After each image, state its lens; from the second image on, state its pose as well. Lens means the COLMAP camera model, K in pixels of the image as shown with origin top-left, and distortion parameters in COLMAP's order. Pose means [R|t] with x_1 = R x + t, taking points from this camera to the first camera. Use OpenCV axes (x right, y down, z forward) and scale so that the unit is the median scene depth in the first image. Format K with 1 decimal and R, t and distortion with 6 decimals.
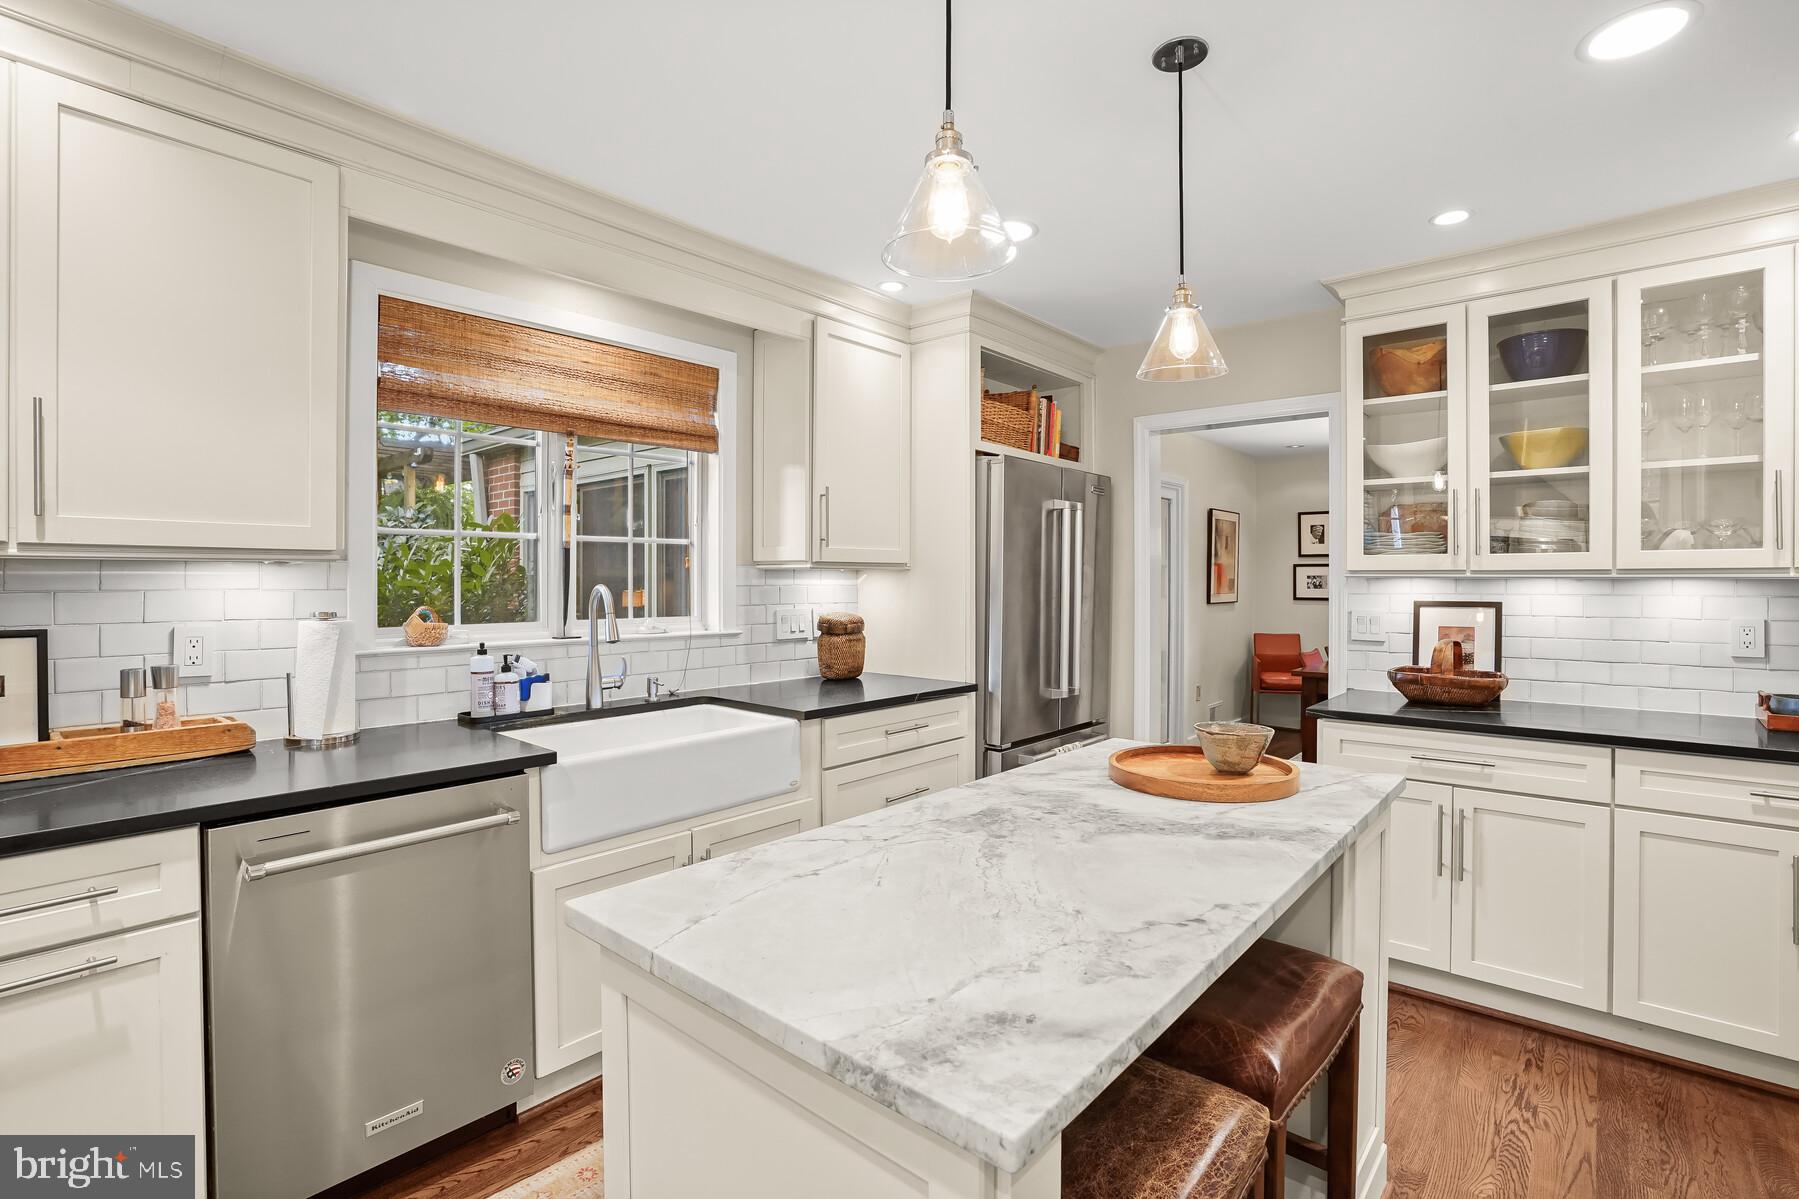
lens RADIAL K [[843.1, 0, 907.5], [0, 843.1, 587.0], [0, 0, 1]] dist [-0.044230, 0.010952]
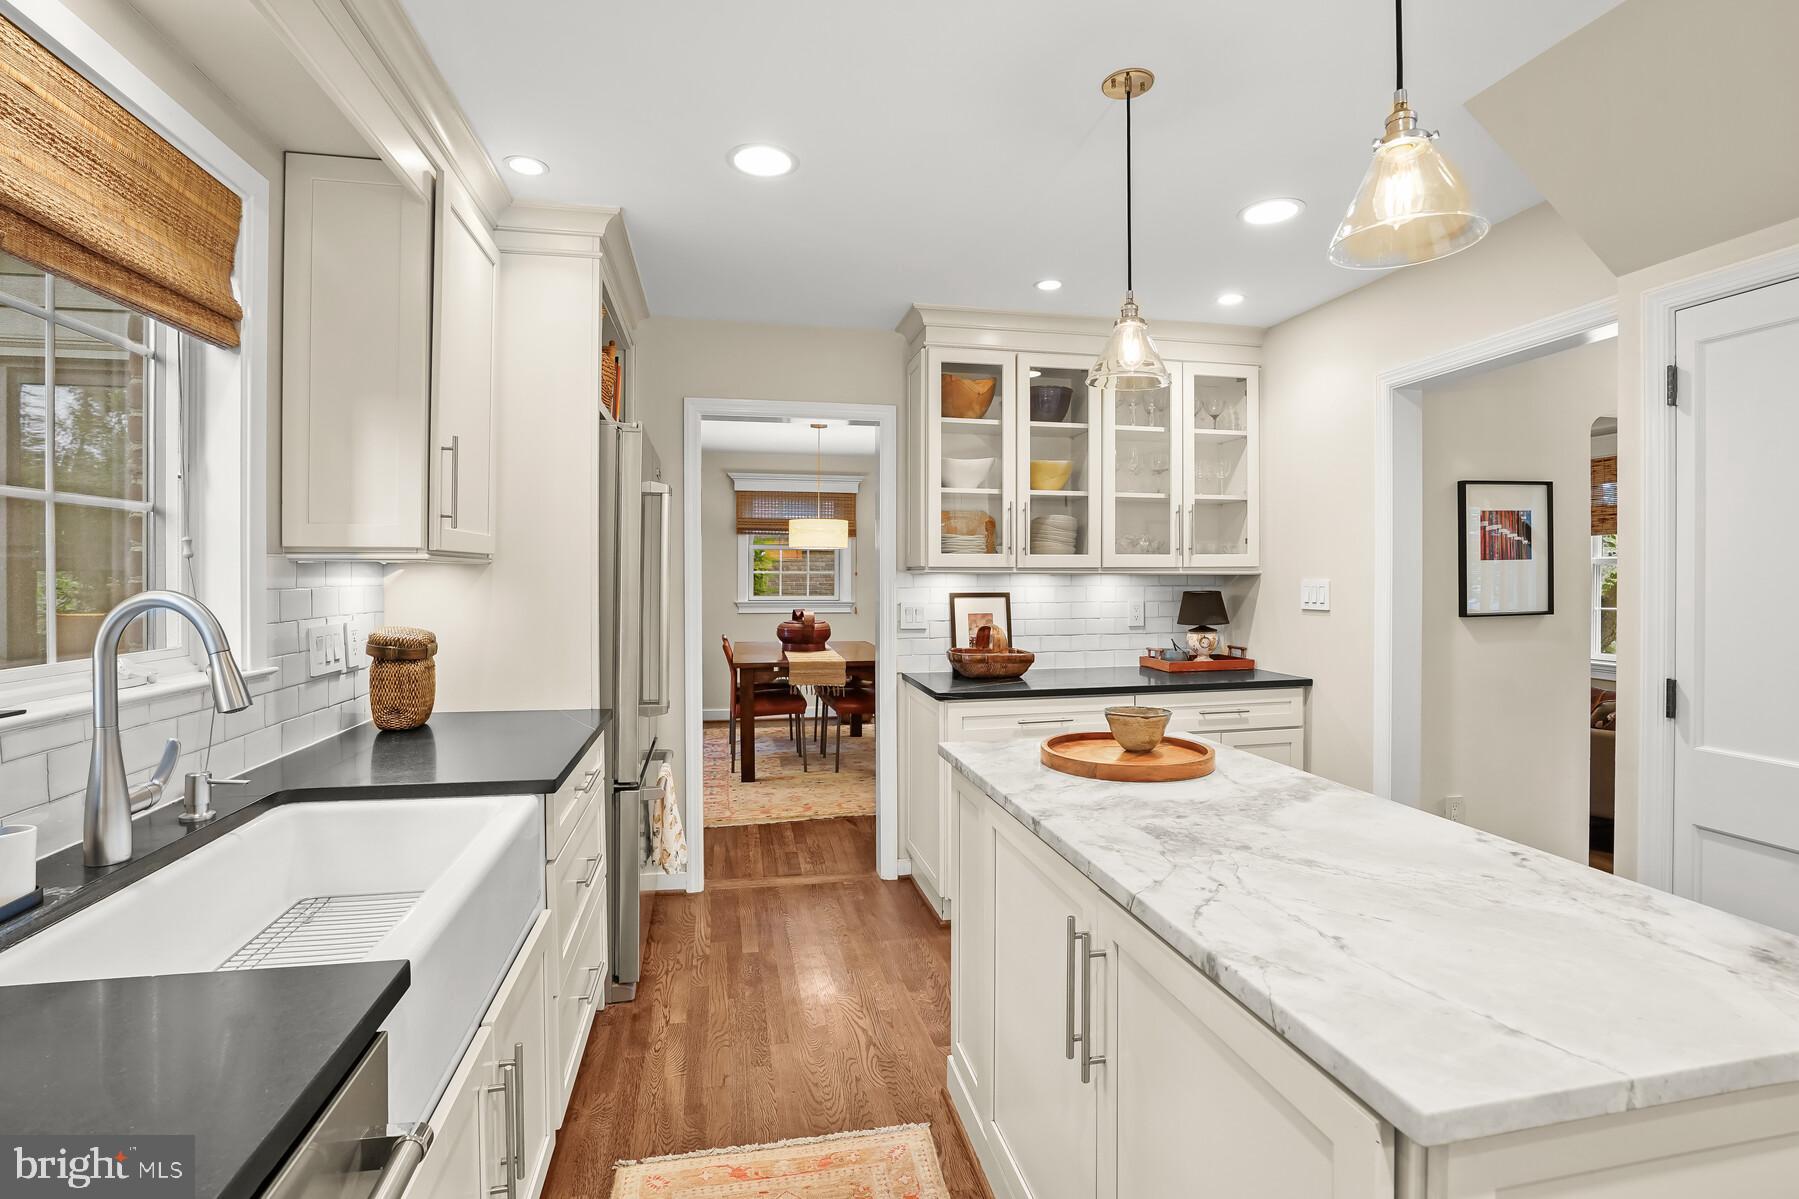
lens RADIAL K [[843.1, 0, 898.0], [0, 843.1, 576.7], [0, 0, 1]] dist [-0.044230, 0.010952]
pose [[0.610771, -0.003268, 0.791800, -0.434735], [0.009283, 0.999952, -0.003034, -0.004199], [-0.791753, 0.009203, 0.610772, 0.365971]]
